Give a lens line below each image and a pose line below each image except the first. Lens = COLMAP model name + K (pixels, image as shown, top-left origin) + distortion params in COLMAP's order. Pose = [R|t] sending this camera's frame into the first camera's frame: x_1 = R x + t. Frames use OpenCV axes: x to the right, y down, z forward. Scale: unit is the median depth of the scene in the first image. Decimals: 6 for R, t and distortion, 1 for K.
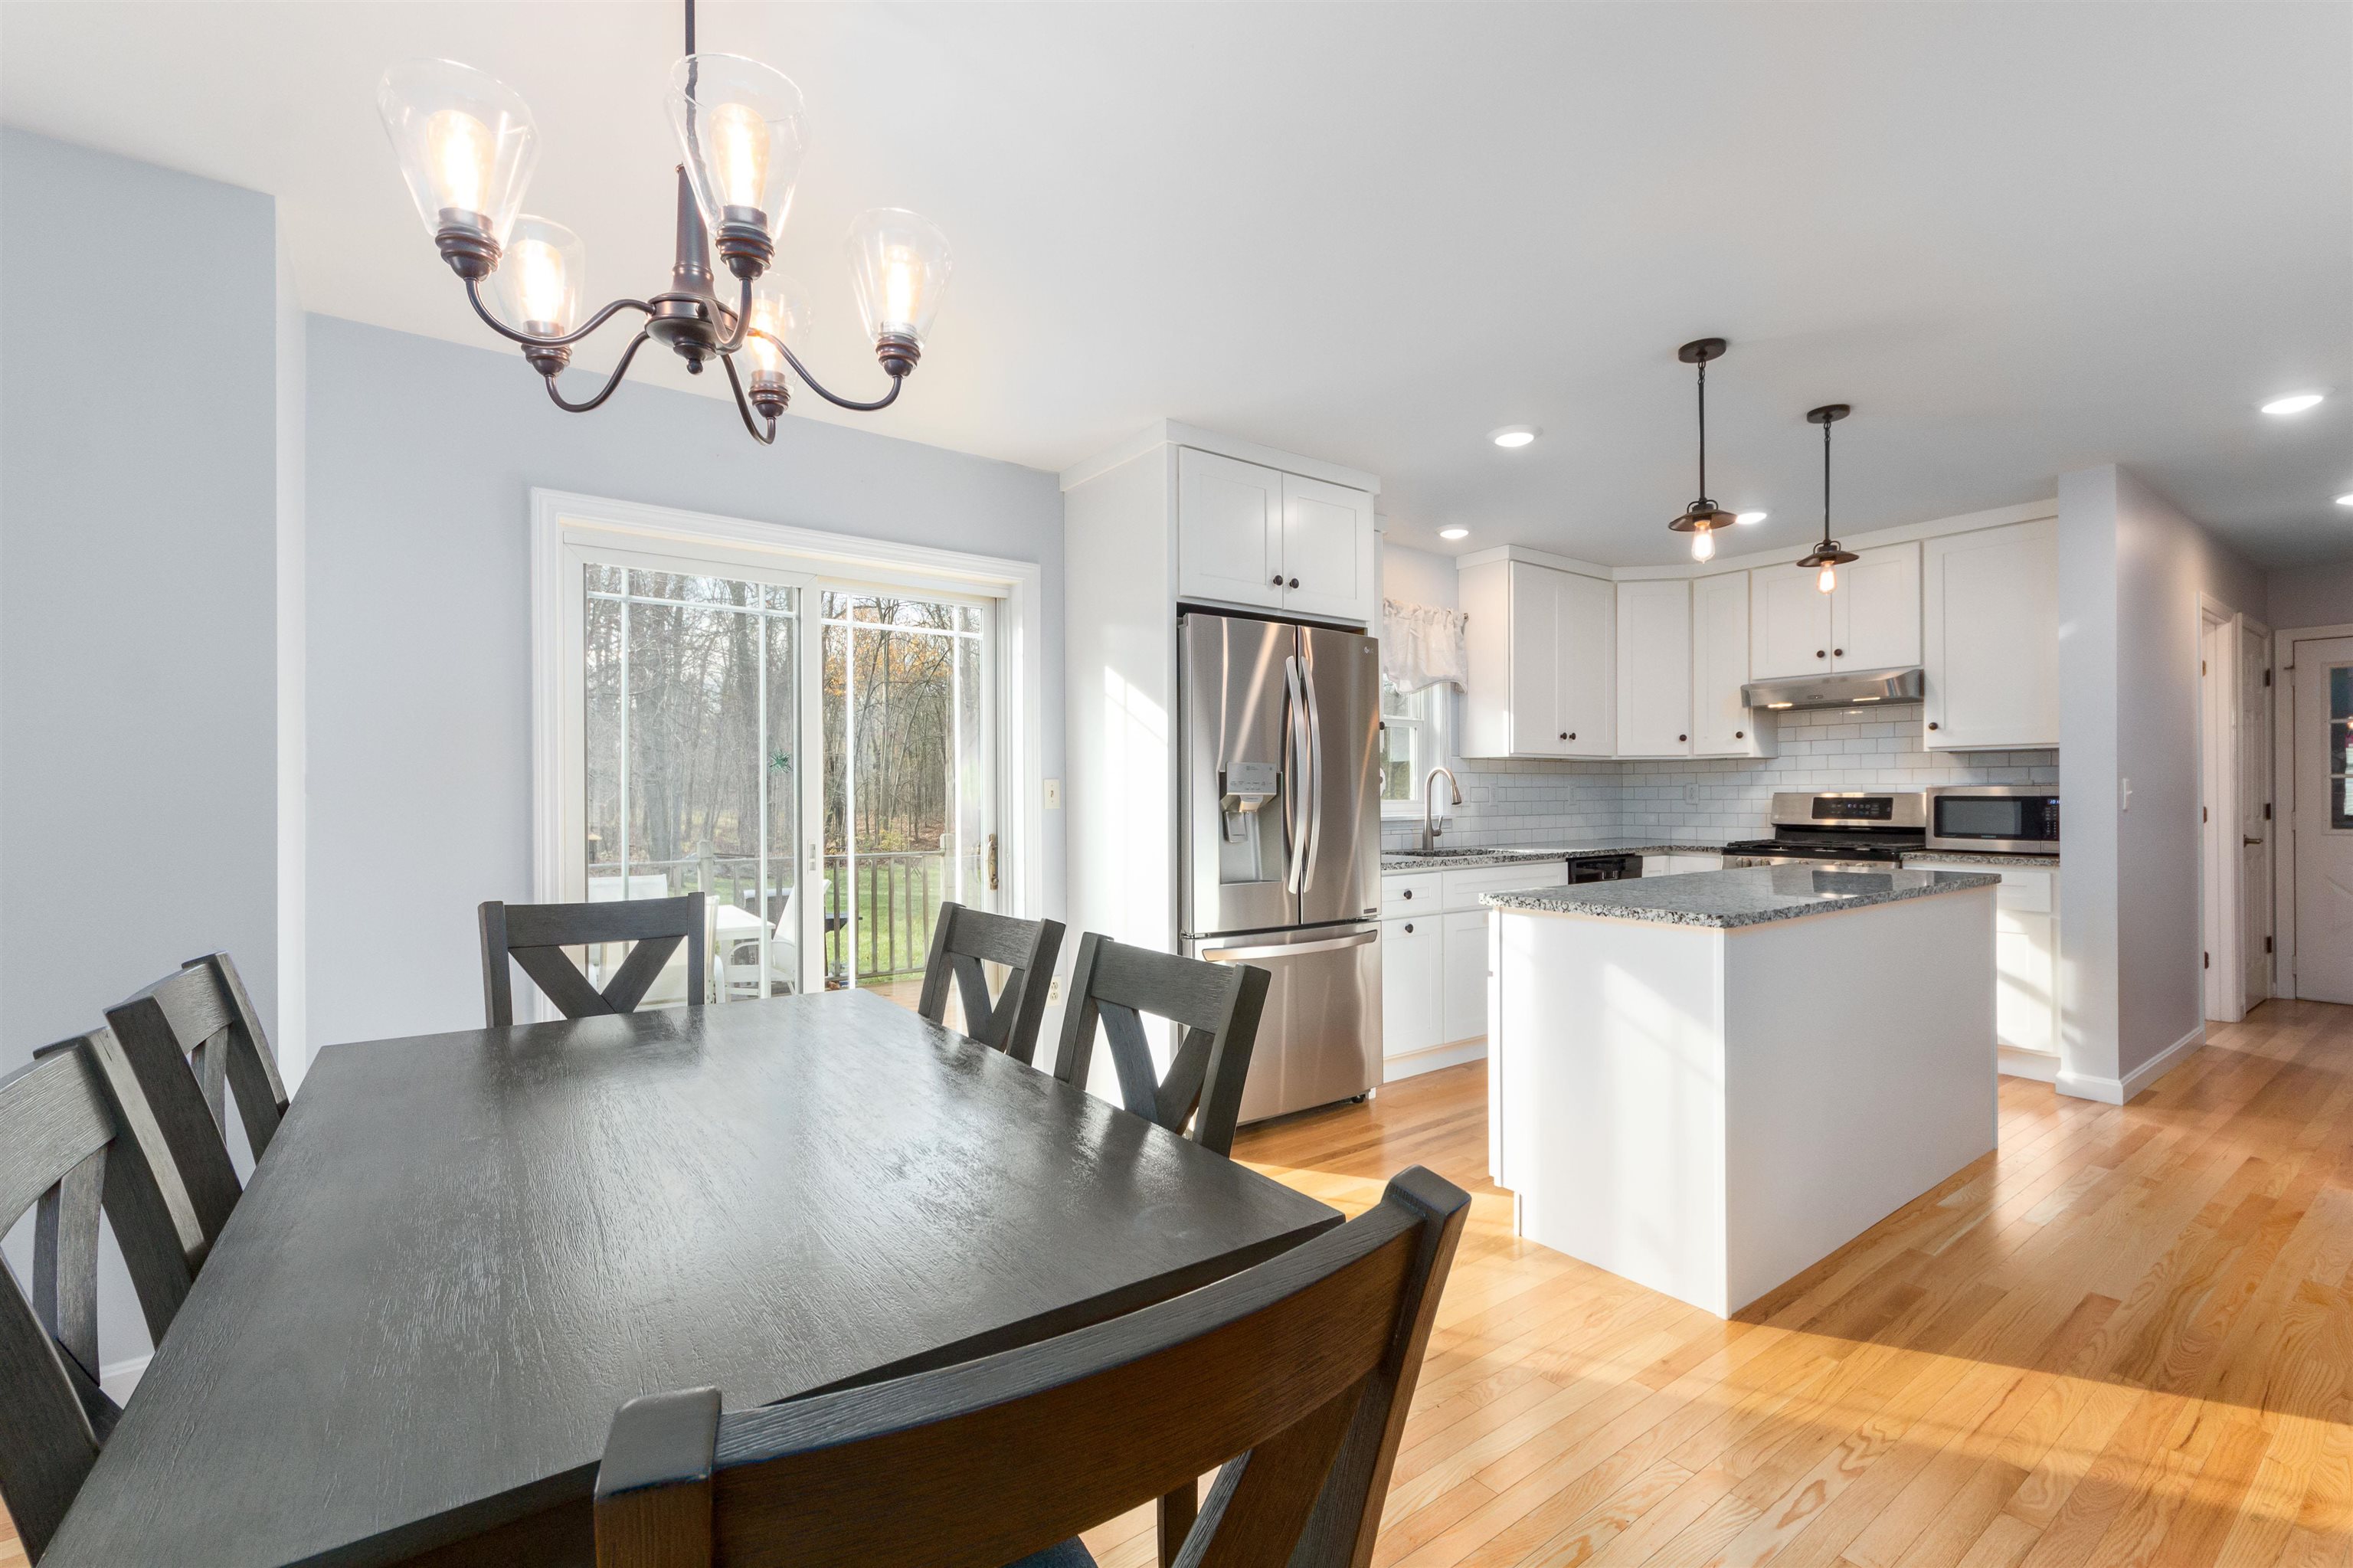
lens RADIAL K [[1041.7, 0, 1176.5], [0, 1041.7, 784.0], [0, 0, 1]] dist [-0.000558, -0.000131]
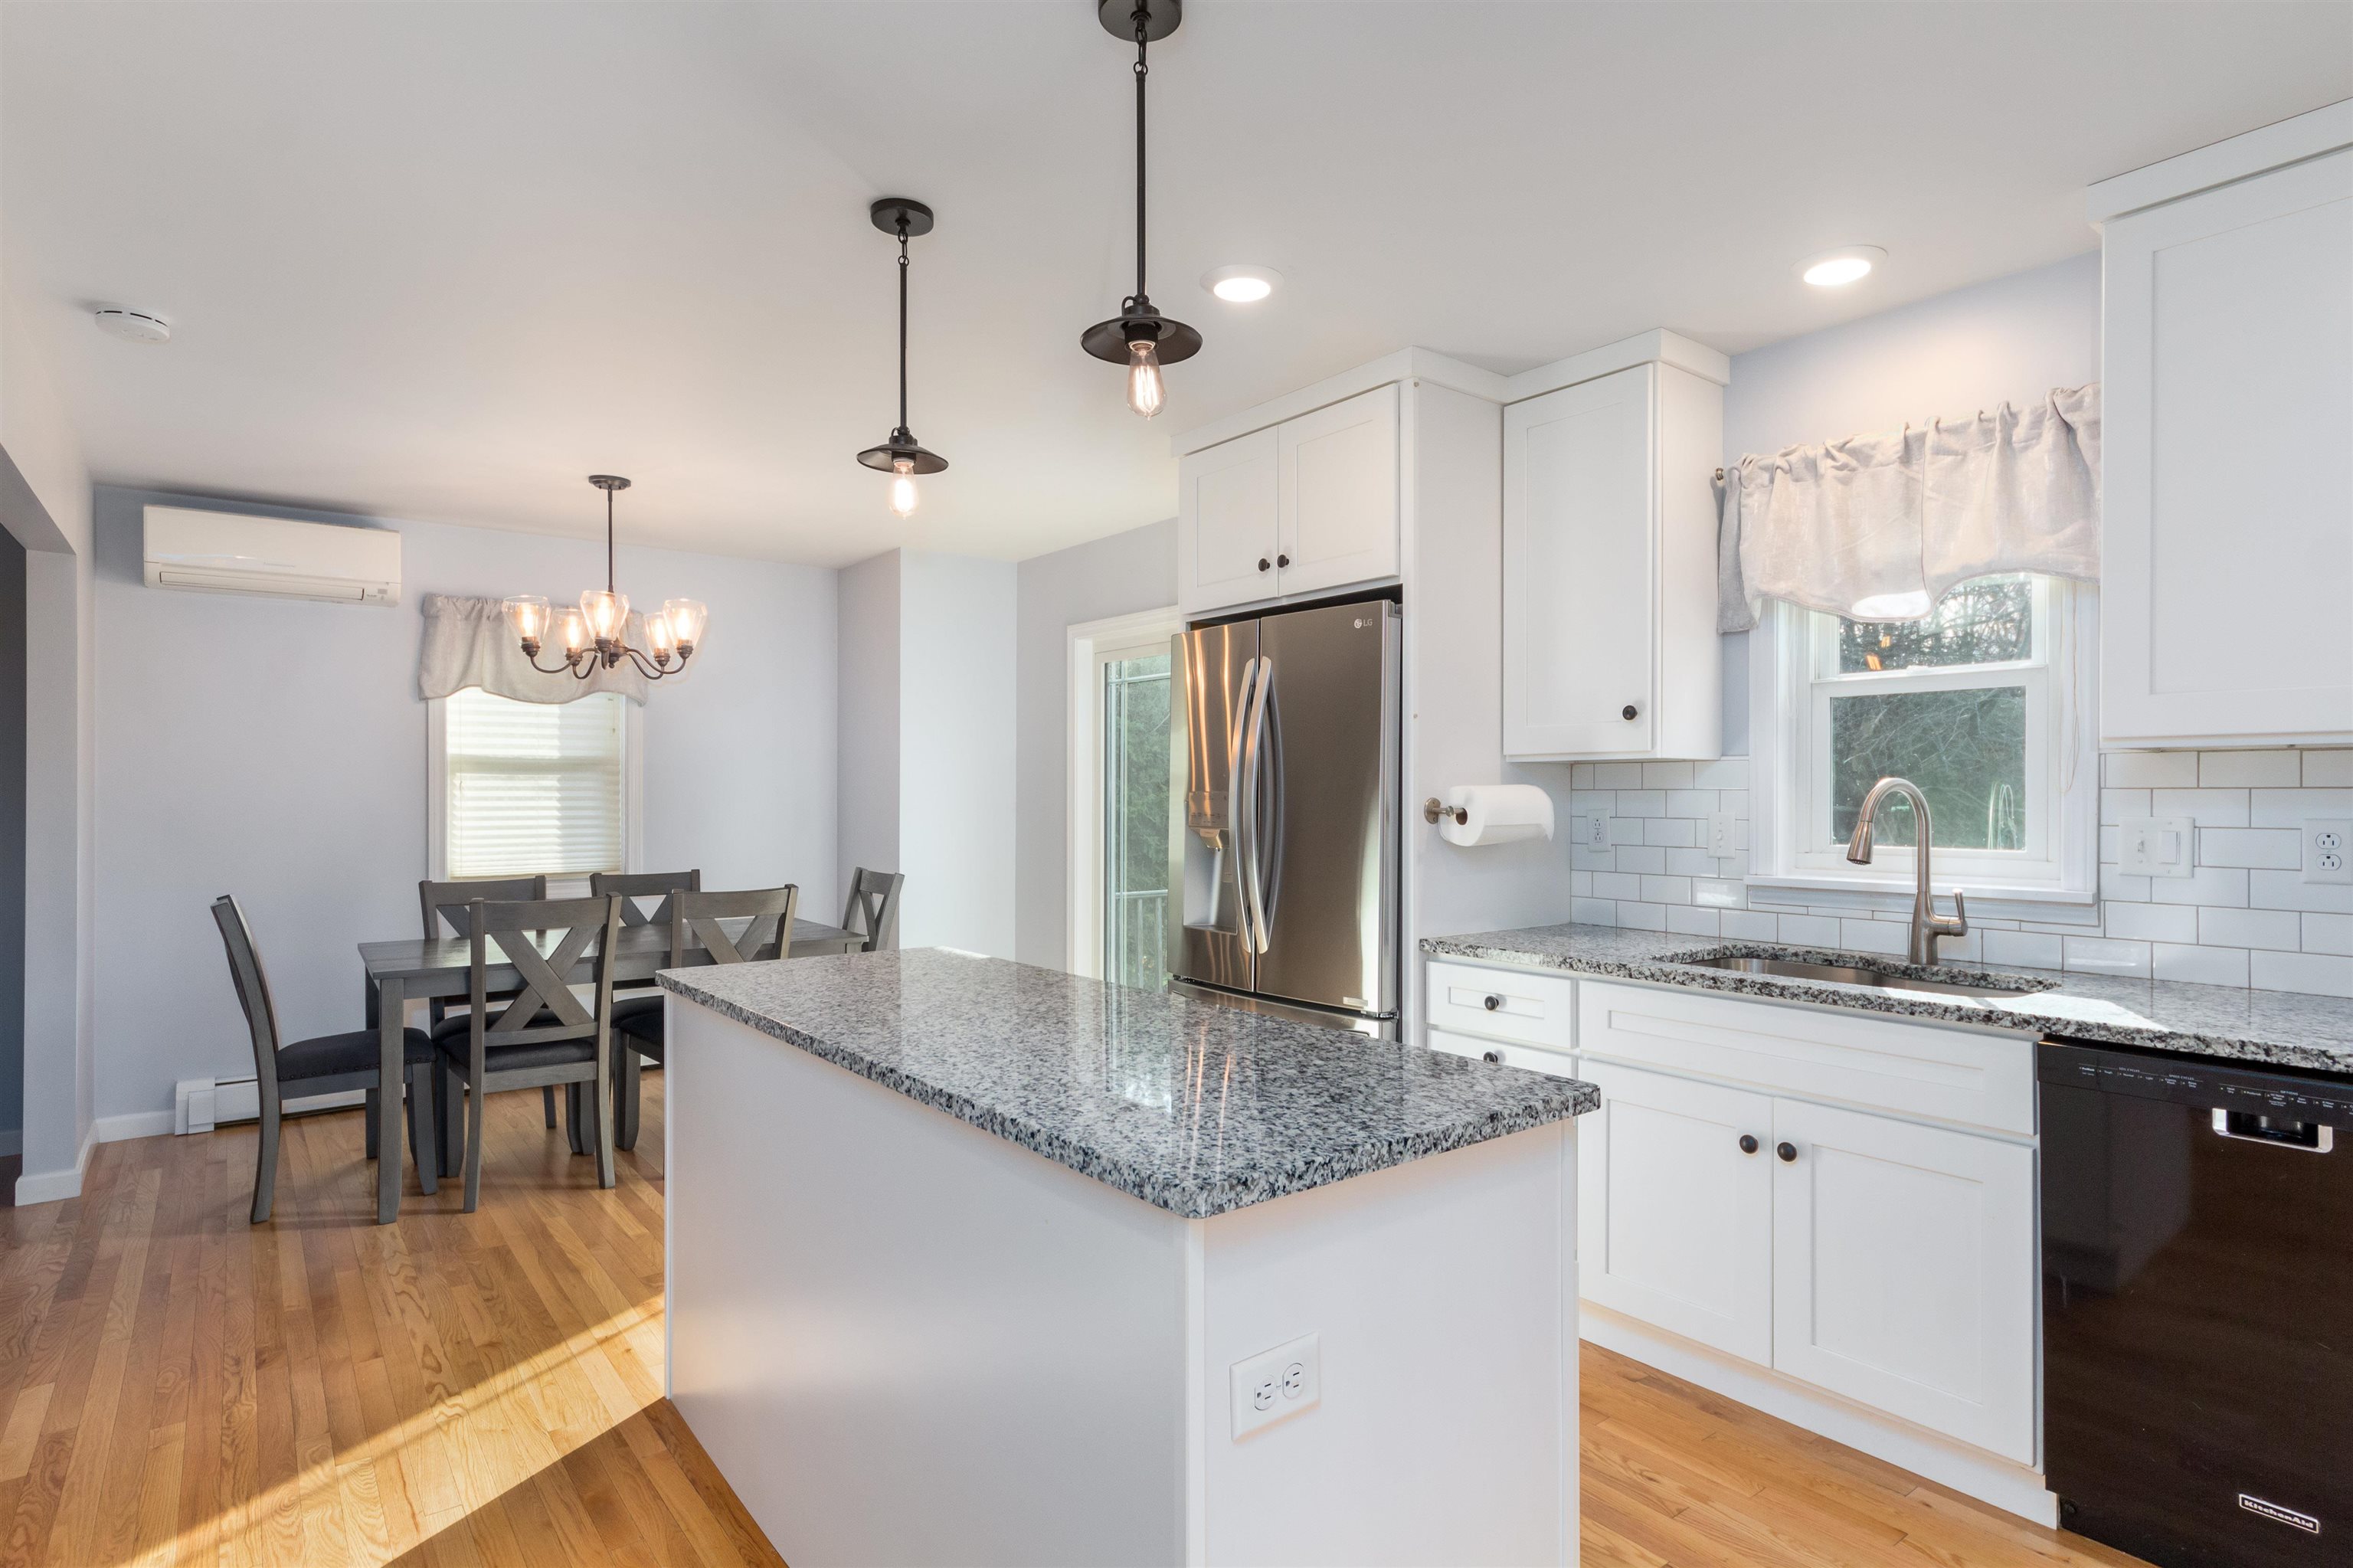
lens RADIAL K [[1205.9, 0, 1176.5], [0, 1205.9, 784.0], [0, 0, 1]] dist [0.001252, 0.000320]
pose [[0.076689, 0.001744, -0.997054, 1.152600], [0.005361, 0.999983, 0.002162, -0.029786], [0.997041, -0.005511, 0.076679, 0.964108]]
